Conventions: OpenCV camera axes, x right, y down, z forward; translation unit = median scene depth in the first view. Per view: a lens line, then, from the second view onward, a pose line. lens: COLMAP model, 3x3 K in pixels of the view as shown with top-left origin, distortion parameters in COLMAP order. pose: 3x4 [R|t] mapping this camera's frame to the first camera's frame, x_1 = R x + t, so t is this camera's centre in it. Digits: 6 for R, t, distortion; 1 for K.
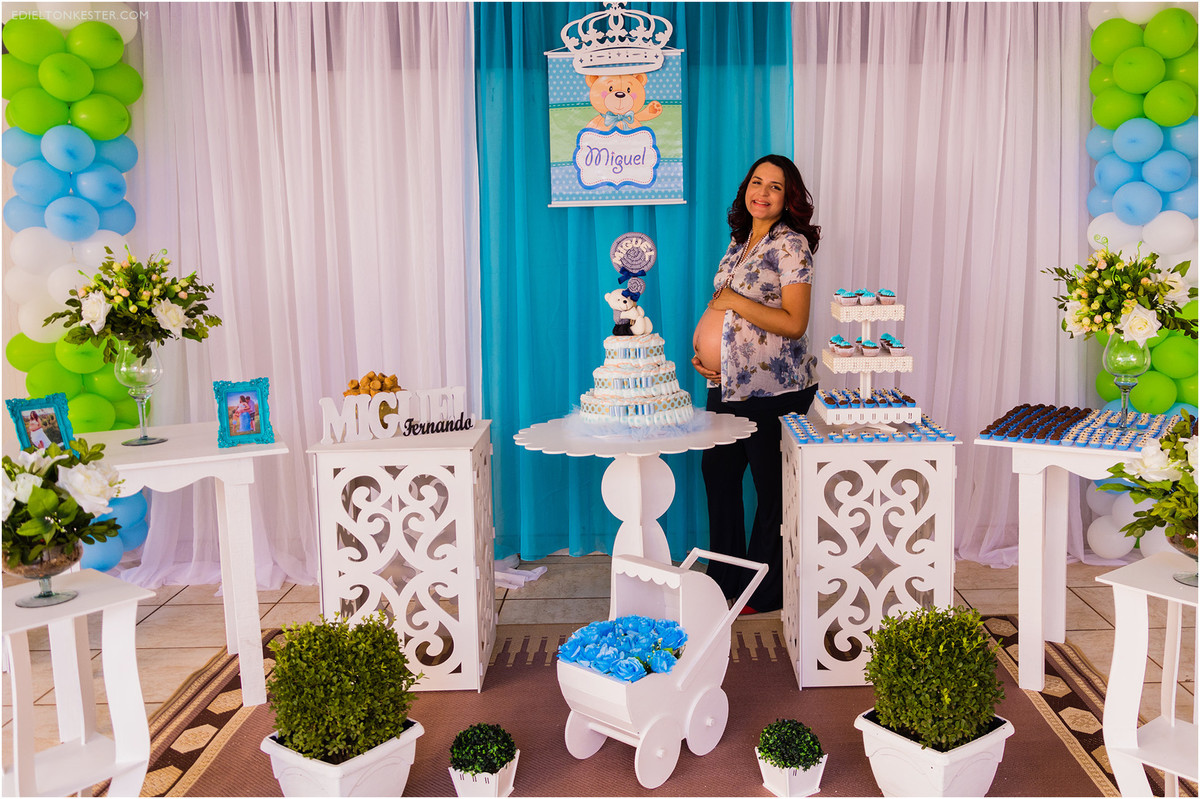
lens RADIAL K [[1025.0, 0, 685.9], [0, 1025.0, 349.6], [0, 0, 1]] dist [-0.007808, 0.019785]
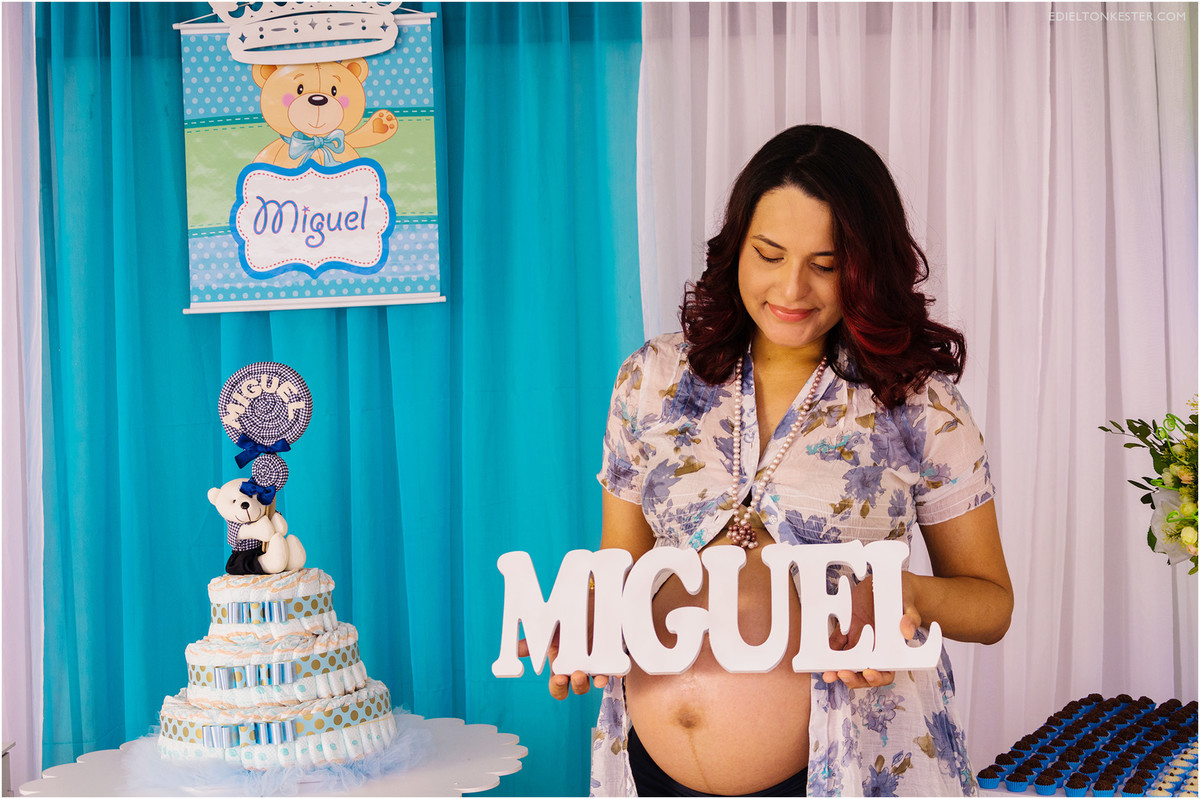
lens RADIAL K [[1672.3, 0, 601.6], [0, 1672.3, 402.7], [0, 0, 1]] dist [-0.010946, 0.000000]
pose [[0.999772, -0.017842, -0.011770, 0.094563], [0.016841, 0.996633, -0.080242, -0.022617], [0.013162, 0.080025, 0.996706, 0.163934]]
